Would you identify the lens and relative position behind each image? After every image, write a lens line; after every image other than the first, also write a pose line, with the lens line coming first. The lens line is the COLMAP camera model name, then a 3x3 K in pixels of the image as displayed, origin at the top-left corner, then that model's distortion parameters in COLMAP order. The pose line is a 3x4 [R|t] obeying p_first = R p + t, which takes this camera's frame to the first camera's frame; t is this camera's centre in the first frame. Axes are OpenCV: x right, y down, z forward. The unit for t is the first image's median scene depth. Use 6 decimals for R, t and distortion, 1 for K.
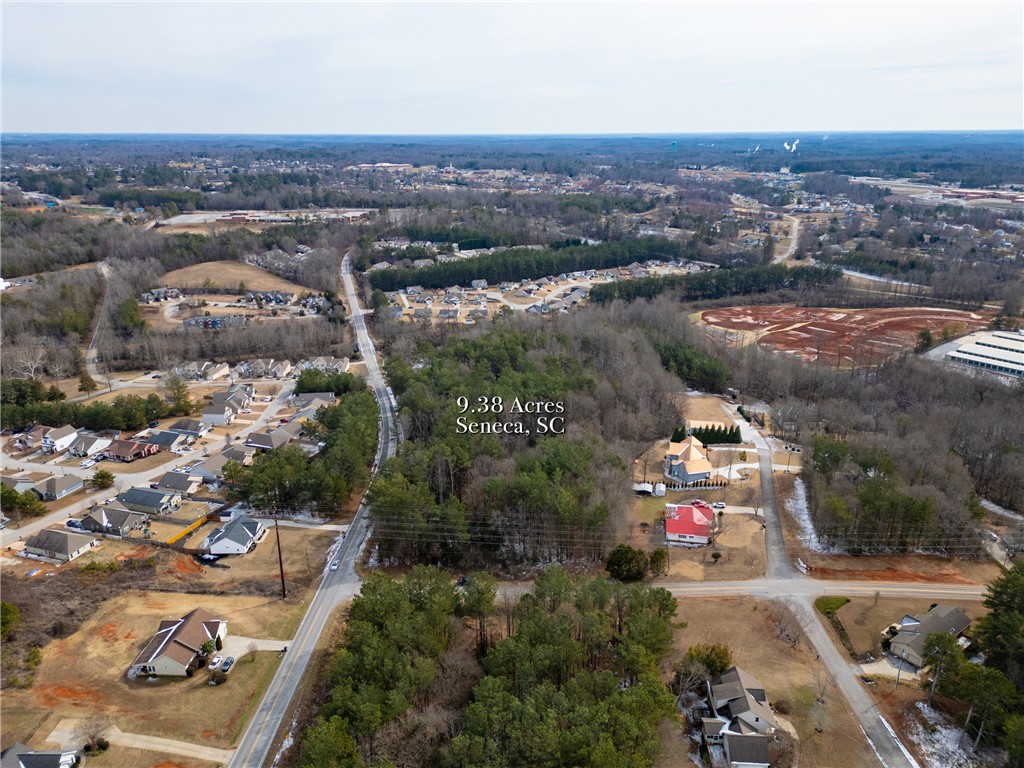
lens RADIAL K [[709.6, 0, 512.9], [0, 709.6, 391.2], [0, 0, 1]] dist [0.077049, -0.068134]
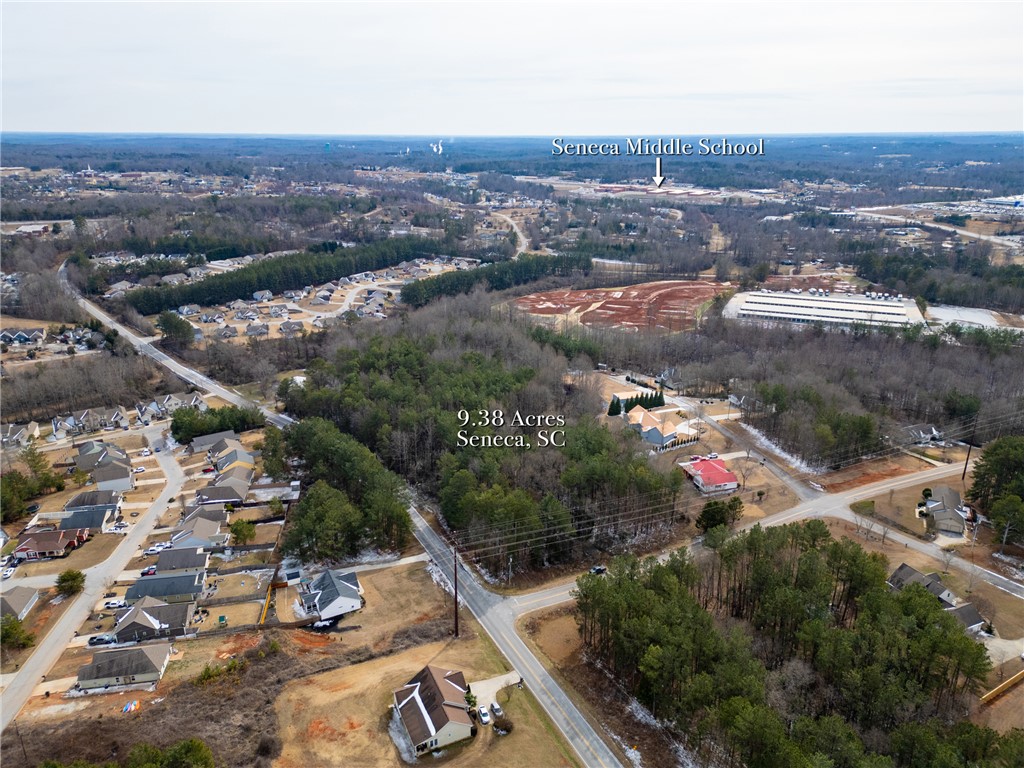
lens RADIAL K [[709.6, 0, 511.5], [0, 709.6, 391.7], [0, 0, 1]] dist [0.077049, -0.068134]
pose [[0.885520, -0.154136, 0.438287, -0.397461], [0.154737, 0.987350, 0.034598, -0.025970], [-0.438076, 0.037182, 0.898169, 0.091136]]
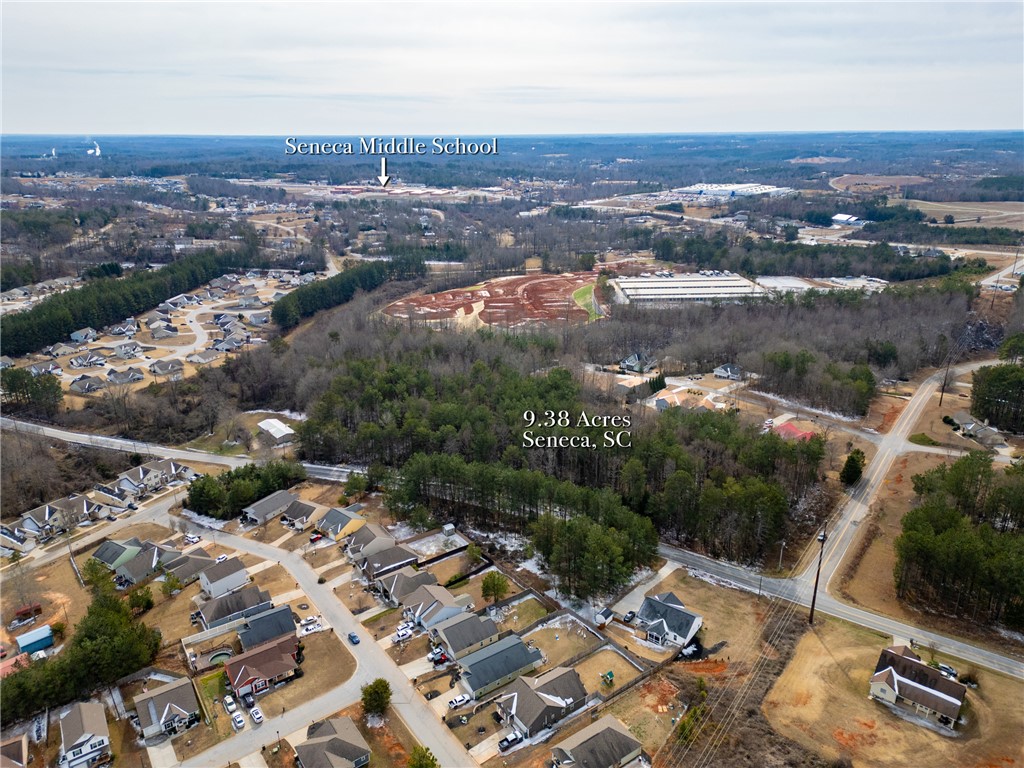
lens RADIAL K [[709.6, 0, 511.6], [0, 709.6, 404.0], [0, 0, 1]] dist [0.077049, -0.068134]
pose [[0.599940, -0.282322, 0.748576, -0.765046], [0.273947, 0.951598, 0.139338, -0.143129], [-0.751682, 0.121475, 0.648243, 0.425959]]
